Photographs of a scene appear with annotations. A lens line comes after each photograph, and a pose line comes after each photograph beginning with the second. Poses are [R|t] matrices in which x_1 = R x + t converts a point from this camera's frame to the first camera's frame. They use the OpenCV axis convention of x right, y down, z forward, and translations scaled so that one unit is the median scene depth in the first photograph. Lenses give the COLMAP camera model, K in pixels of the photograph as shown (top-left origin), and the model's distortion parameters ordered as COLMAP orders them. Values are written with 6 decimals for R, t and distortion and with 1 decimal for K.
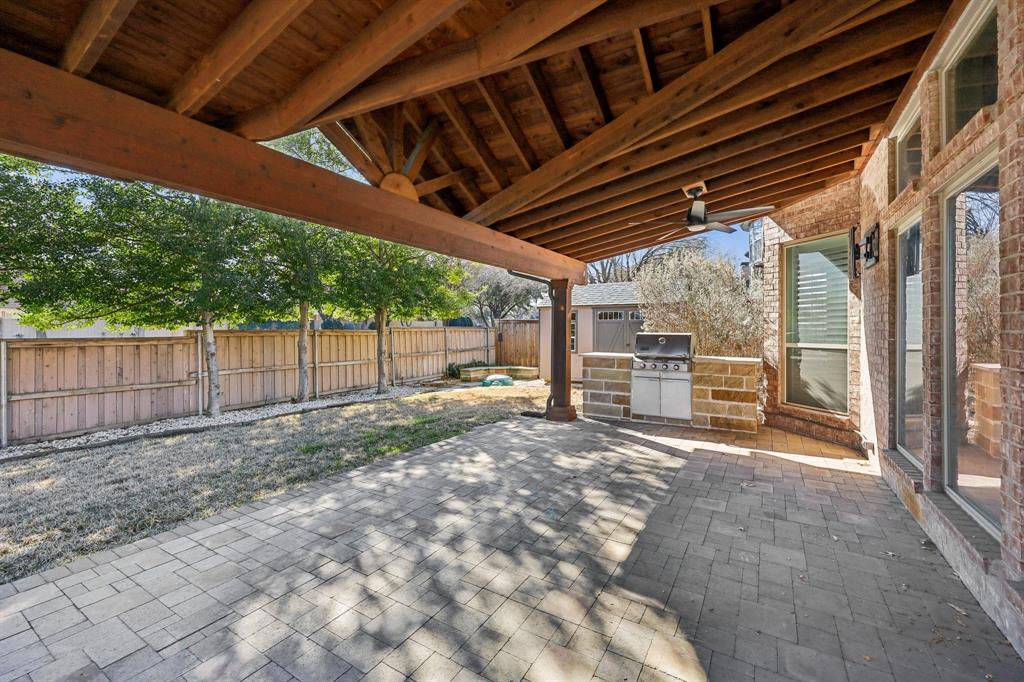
lens RADIAL K [[429.2, 0, 513.1], [0, 429.2, 334.3], [0, 0, 1]] dist [-0.000736, 0.000109]
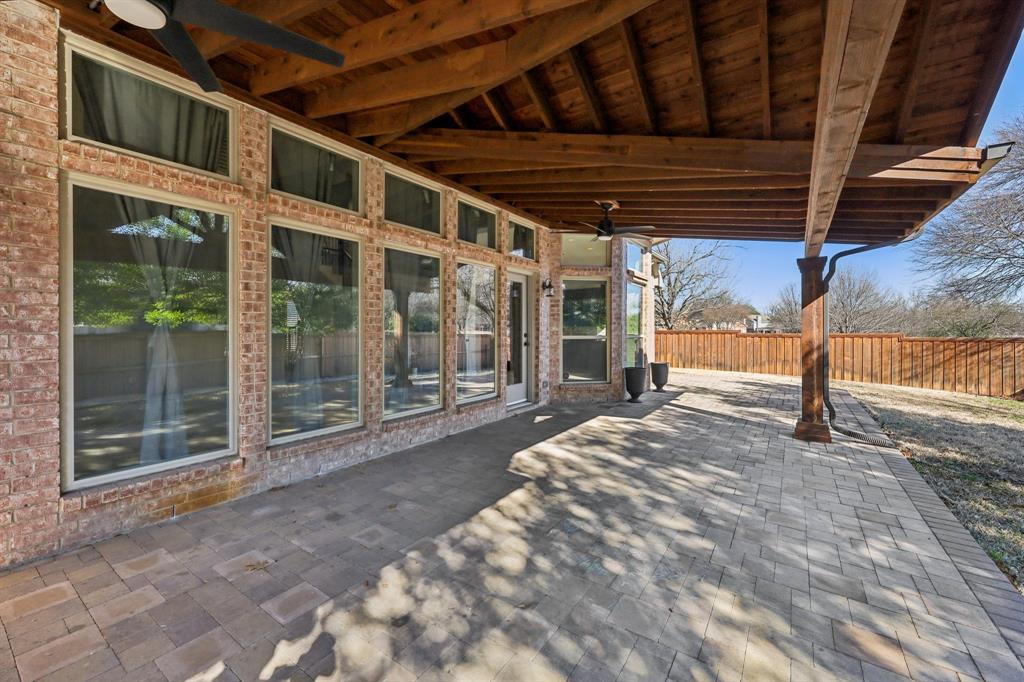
lens RADIAL K [[429.2, 0, 516.0], [0, 429.2, 335.8], [0, 0, 1]] dist [-0.000736, 0.000109]
pose [[-0.998853, -0.006234, 0.047477, 0.183327], [-0.004889, 0.999585, 0.028386, -0.004557], [-0.047634, 0.028121, -0.998469, 2.089350]]
